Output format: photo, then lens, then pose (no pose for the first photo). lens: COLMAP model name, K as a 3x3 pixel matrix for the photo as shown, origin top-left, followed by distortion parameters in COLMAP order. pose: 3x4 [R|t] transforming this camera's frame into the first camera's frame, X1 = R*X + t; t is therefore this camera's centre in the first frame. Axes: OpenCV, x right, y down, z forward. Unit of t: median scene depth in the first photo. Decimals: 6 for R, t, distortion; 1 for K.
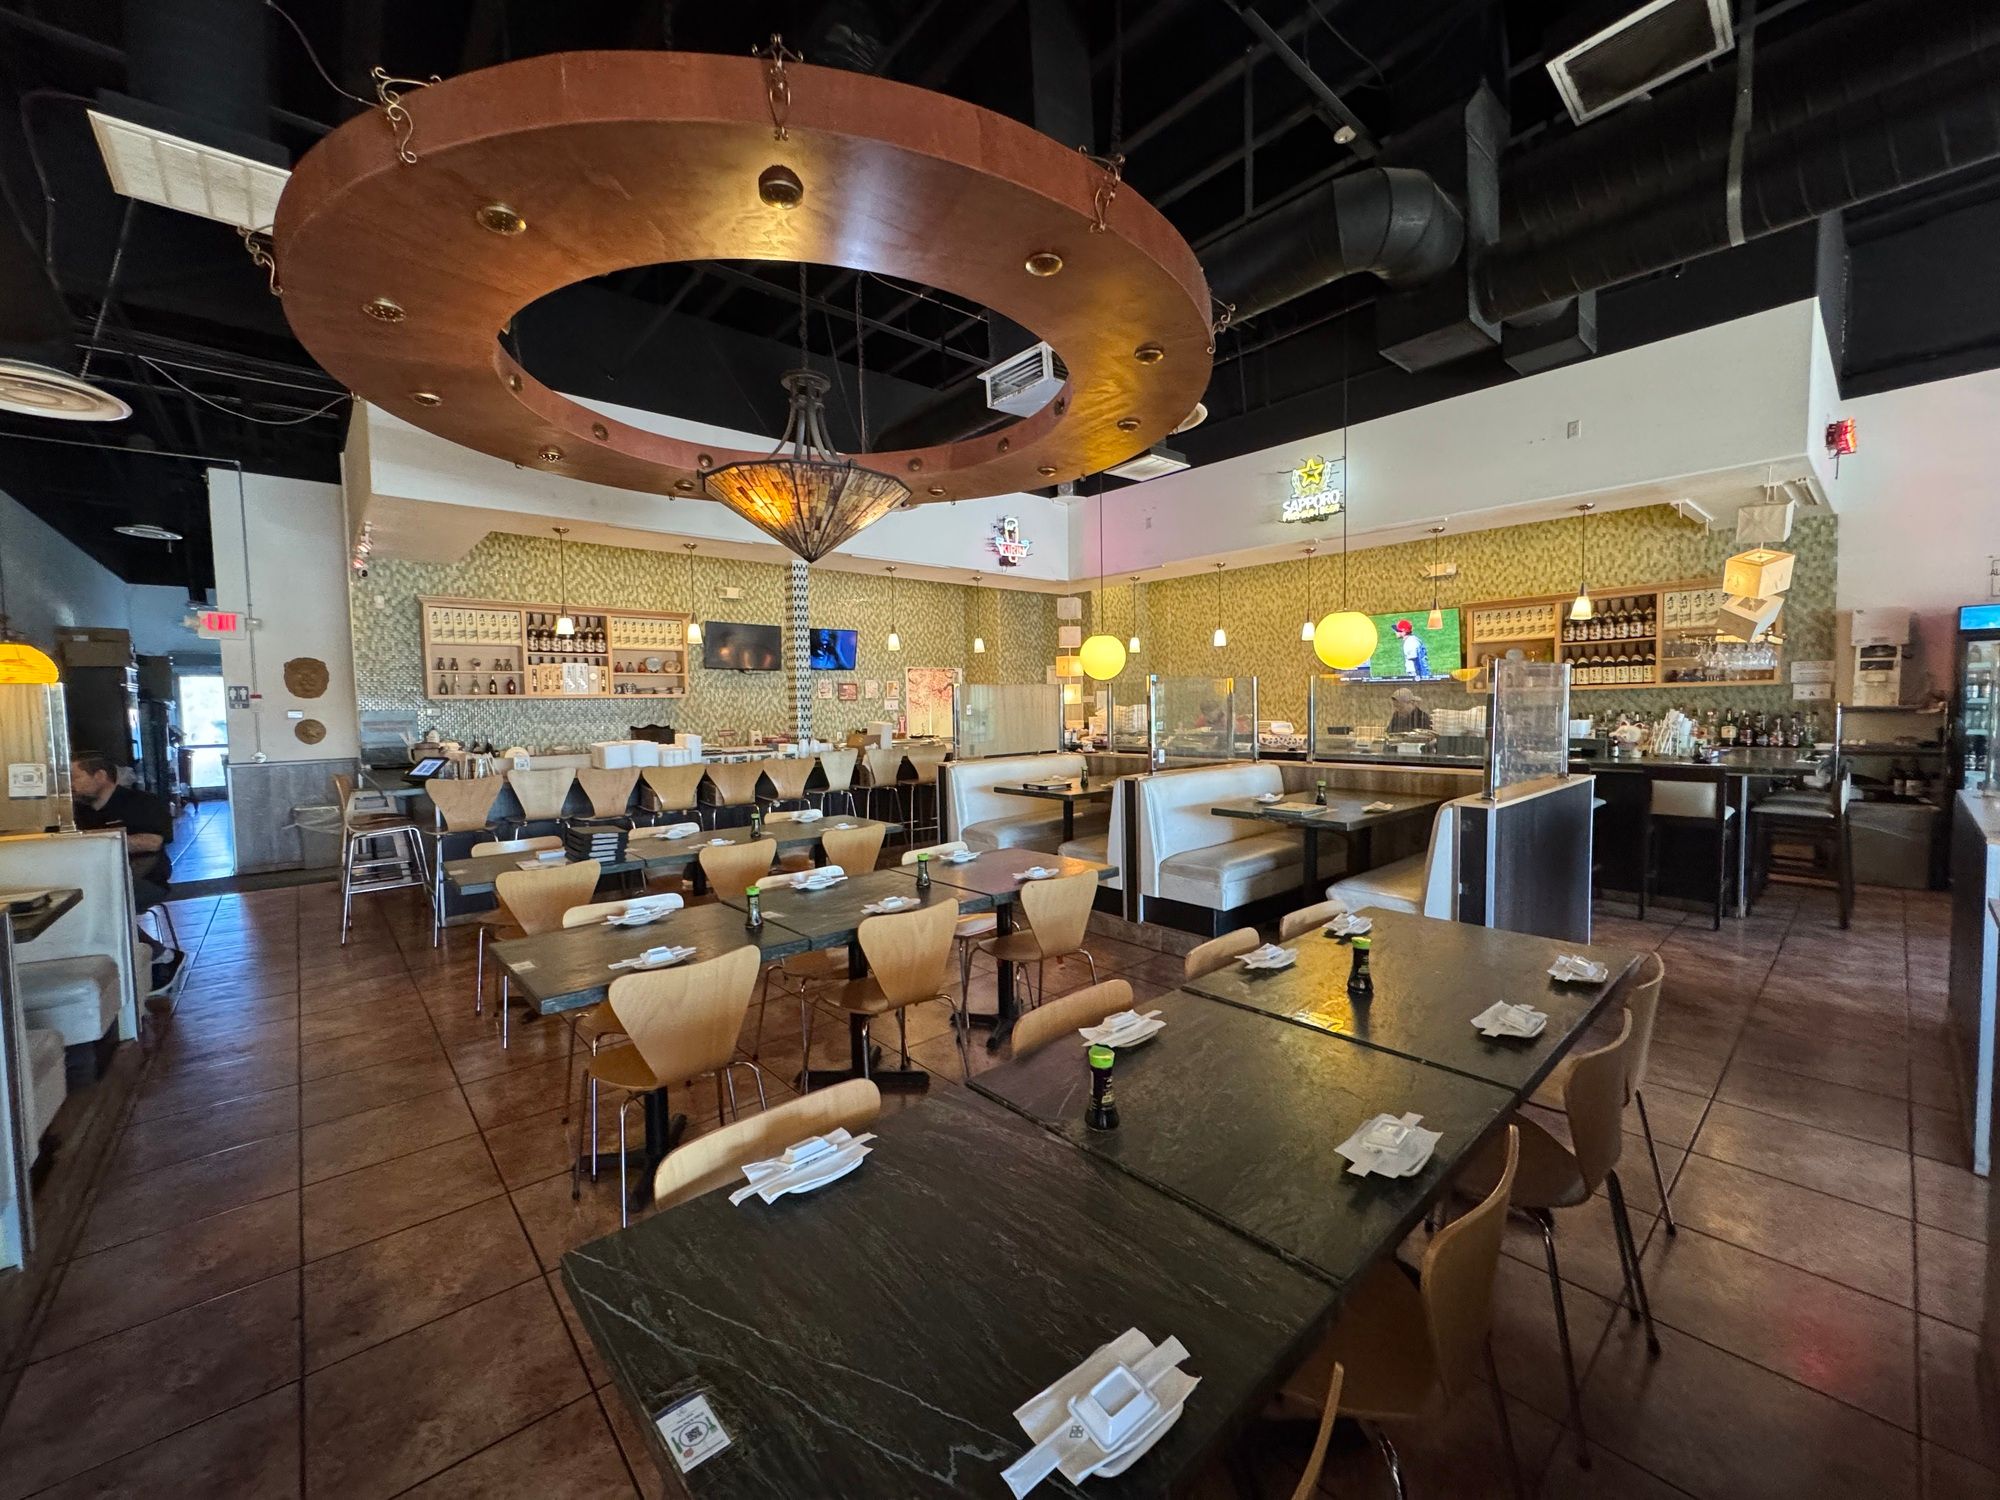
lens RADIAL K [[797.4, 0, 999.3], [0, 797.4, 743.1], [0, 0, 1]] dist [-0.002266, 0.000230]
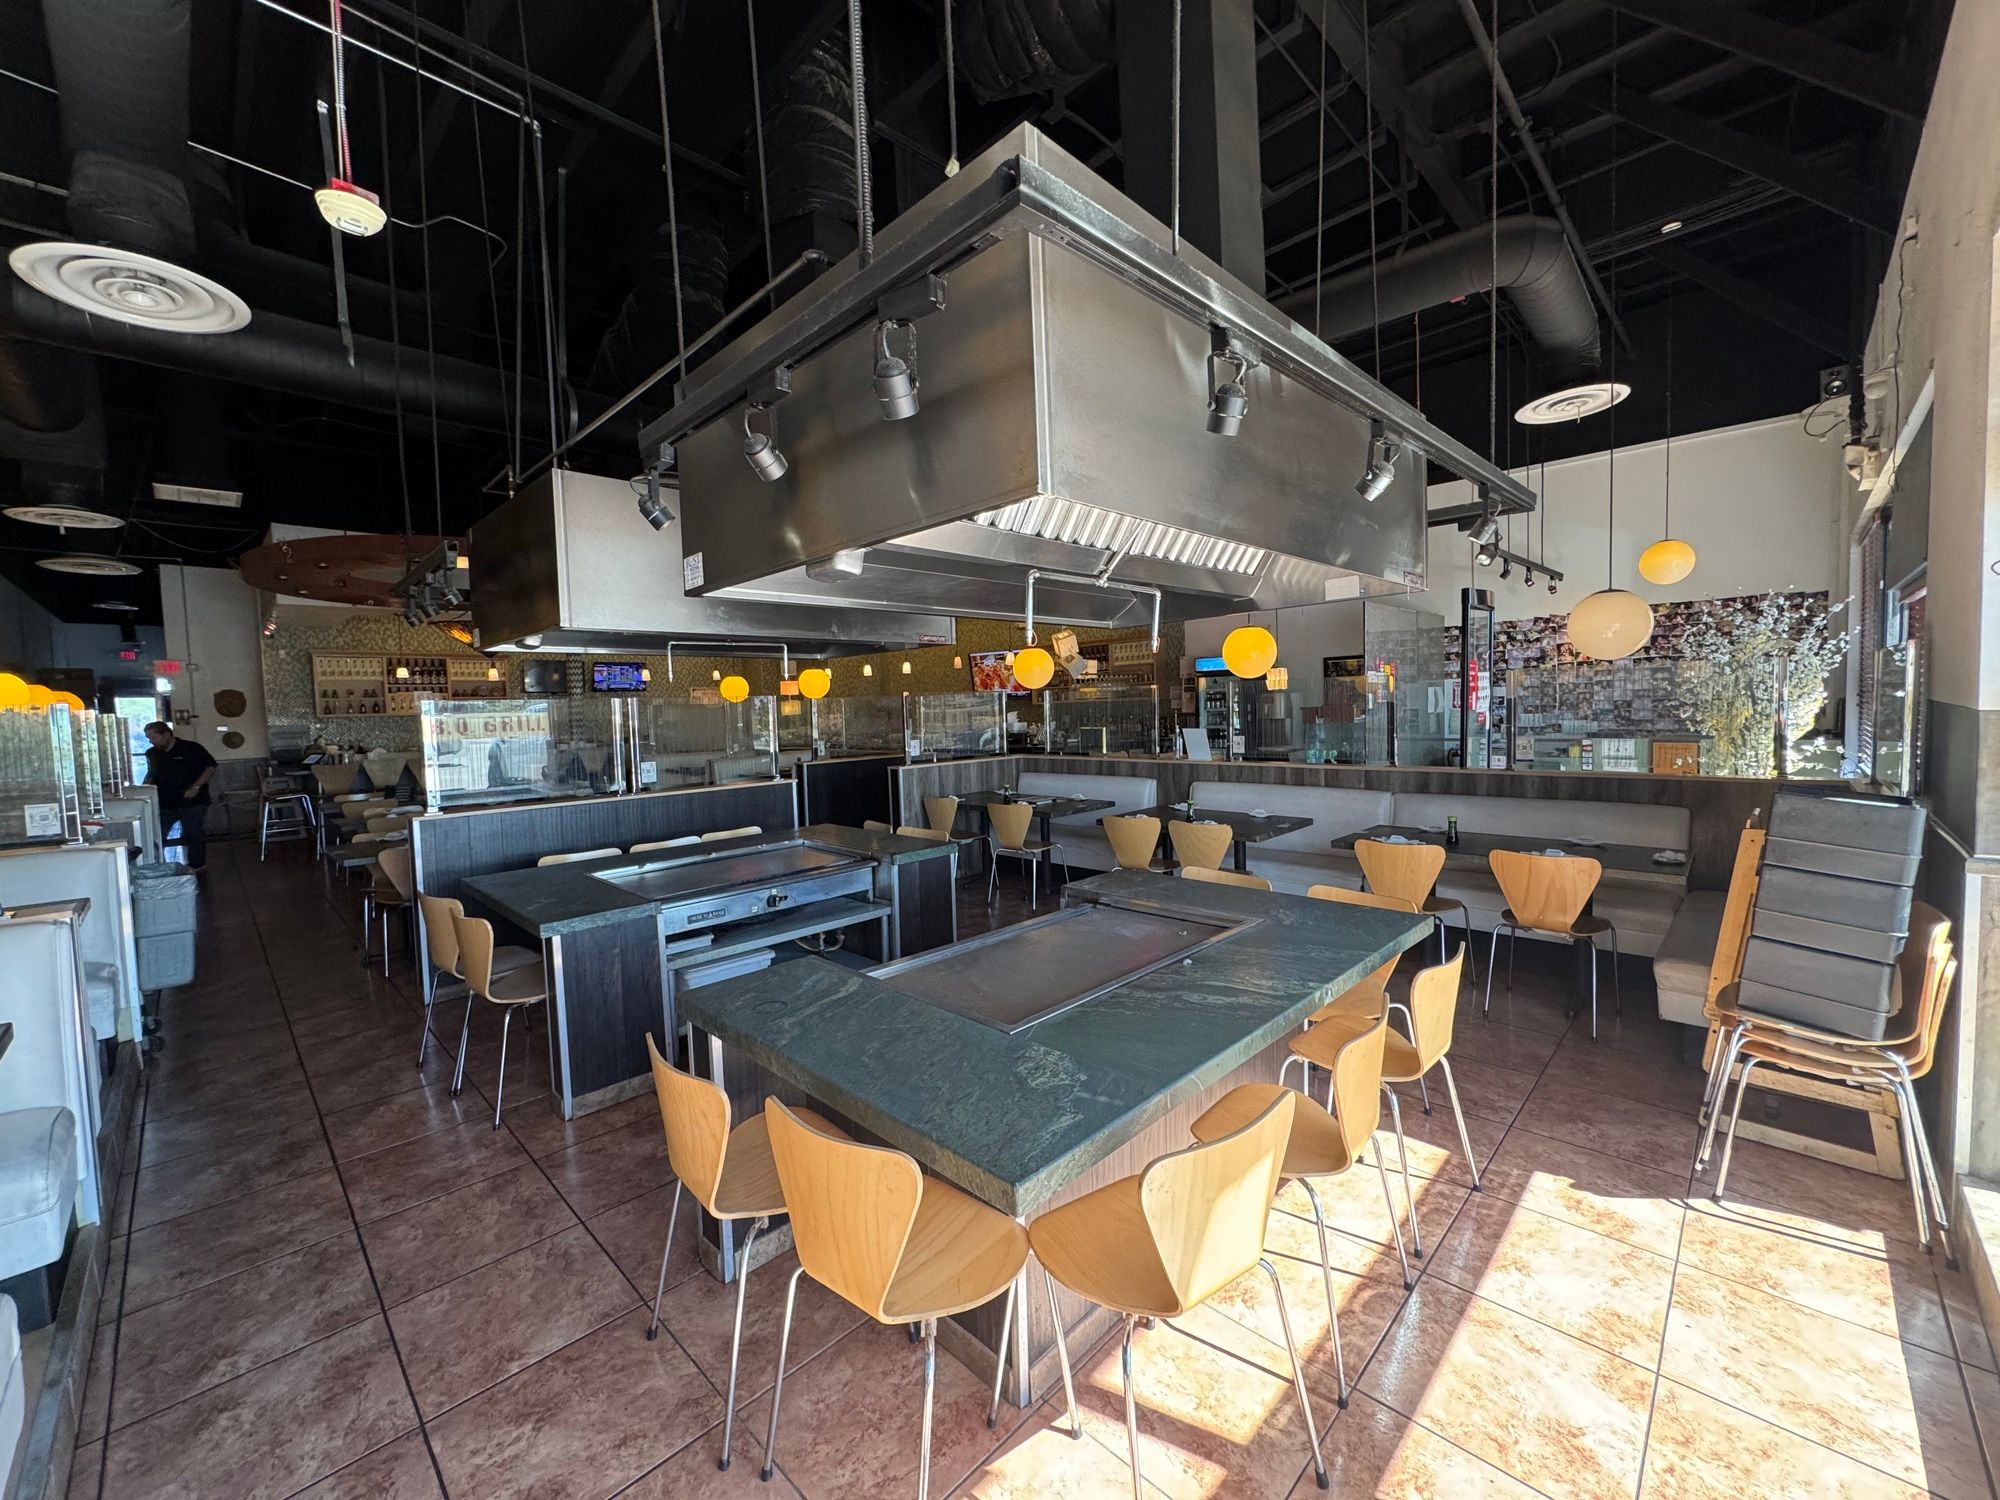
lens RADIAL K [[797.4, 0, 999.3], [0, 797.4, 749.4], [0, 0, 1]] dist [-0.002266, 0.000230]
pose [[0.997504, -0.013549, 0.069296, 0.443586], [0.013499, 0.999908, 0.001197, 0.020430], [-0.069306, -0.000258, 0.997595, -0.564724]]
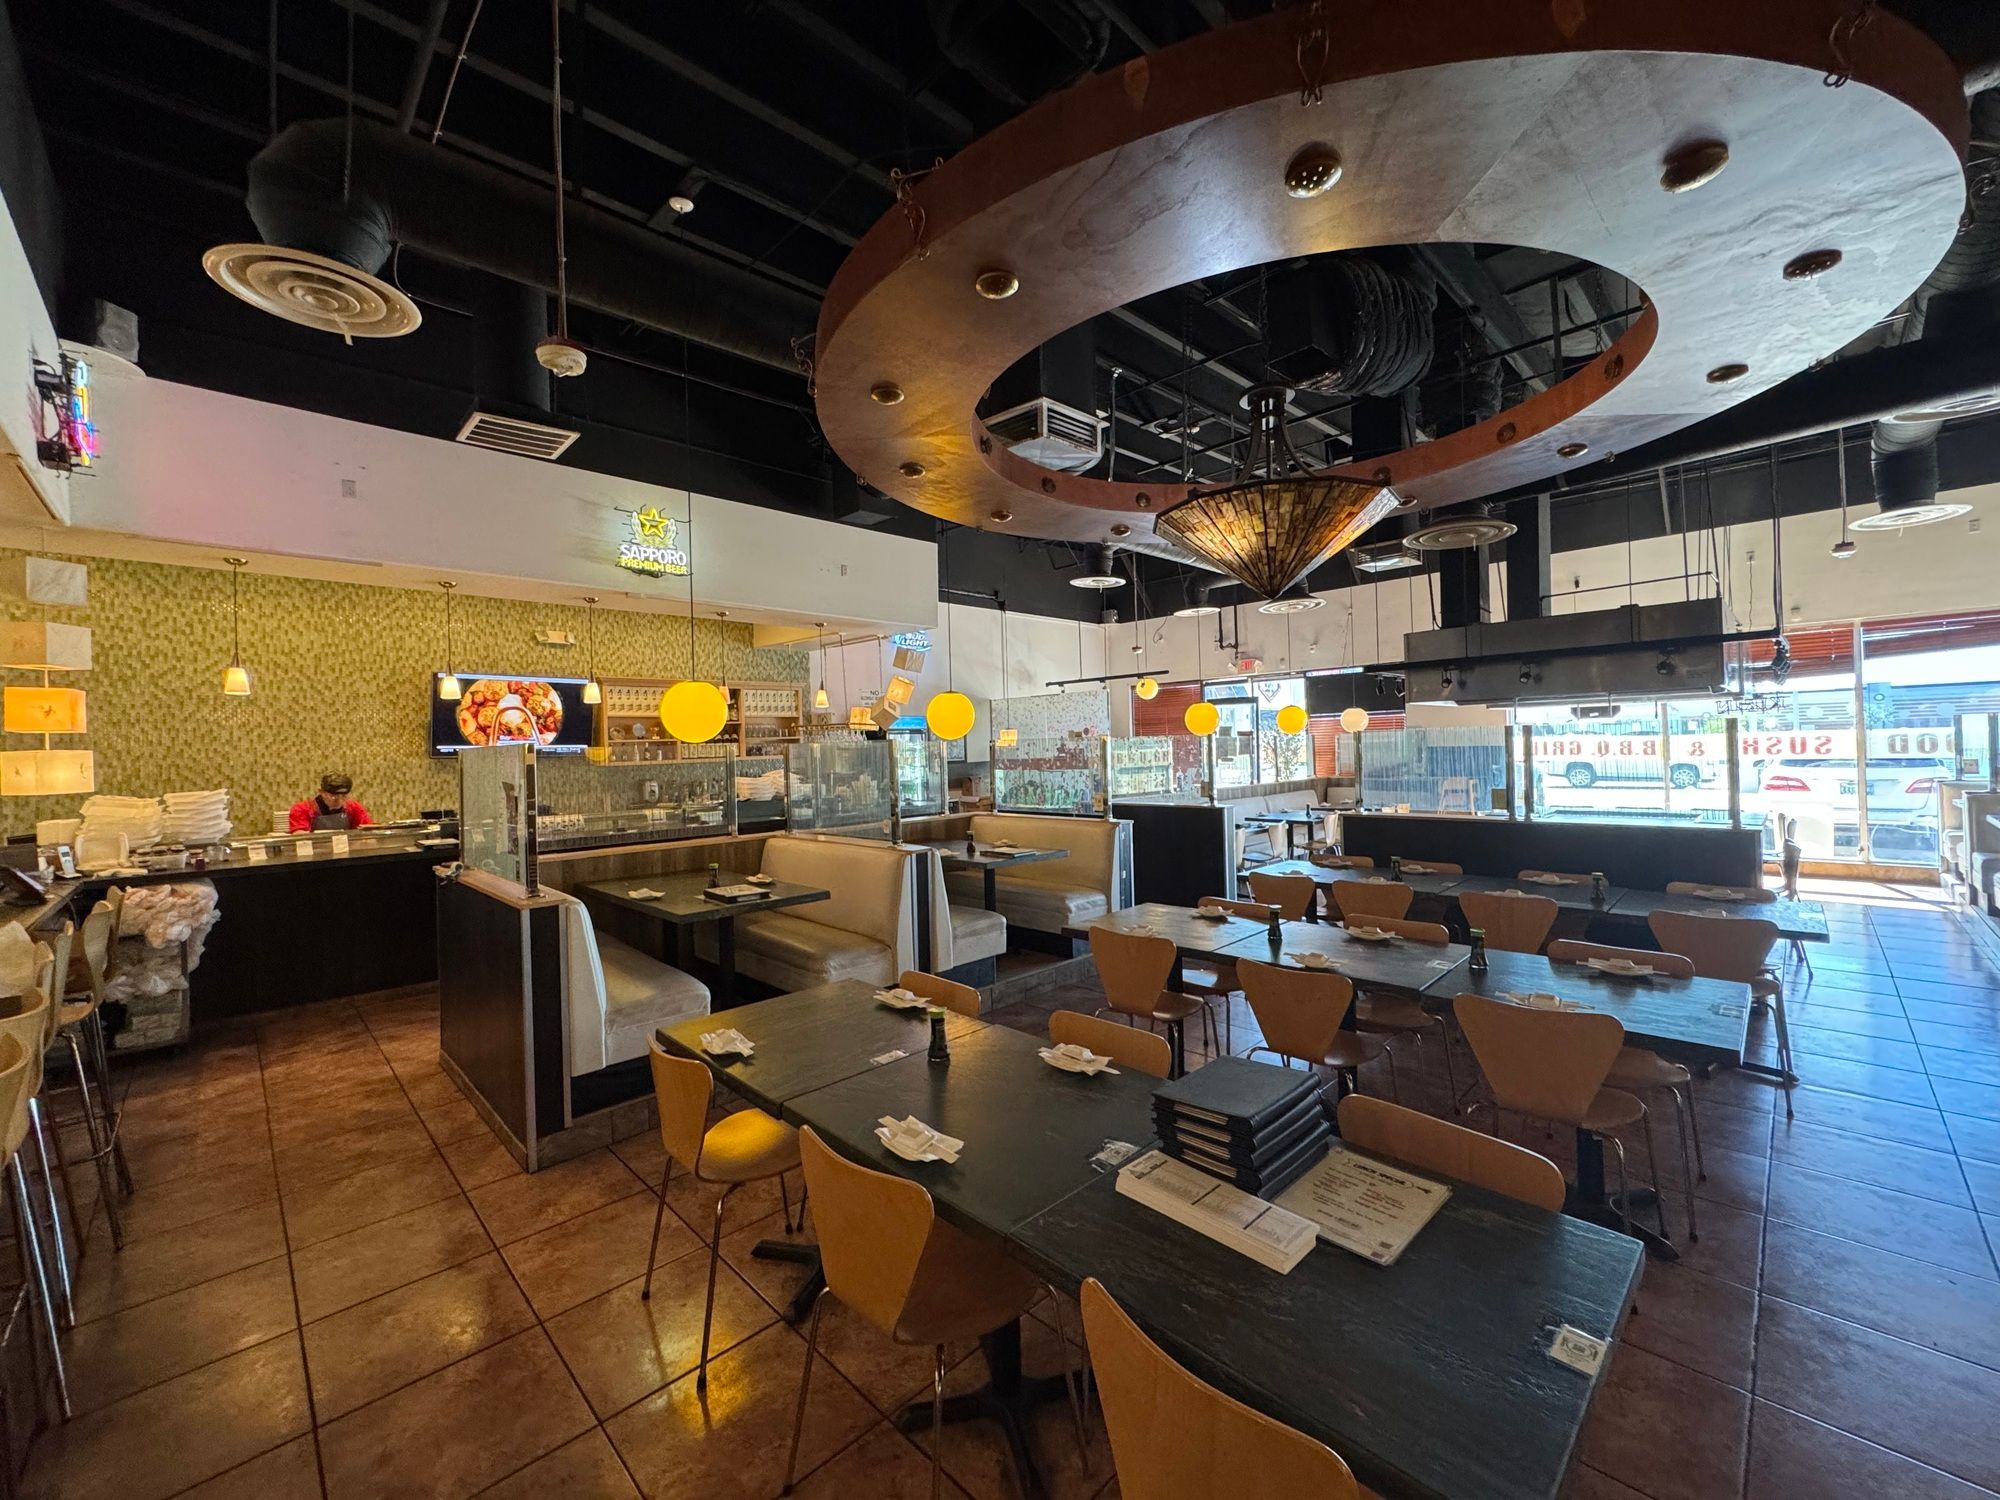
lens RADIAL K [[797.4, 0, 1015.9], [0, 797.4, 762.0], [0, 0, 1]] dist [-0.002266, 0.000230]
pose [[-0.070049, 0.002936, 0.997539, -0.584371], [0.077904, 0.996958, 0.002536, -0.037317], [-0.994497, 0.077890, -0.070064, 0.708346]]
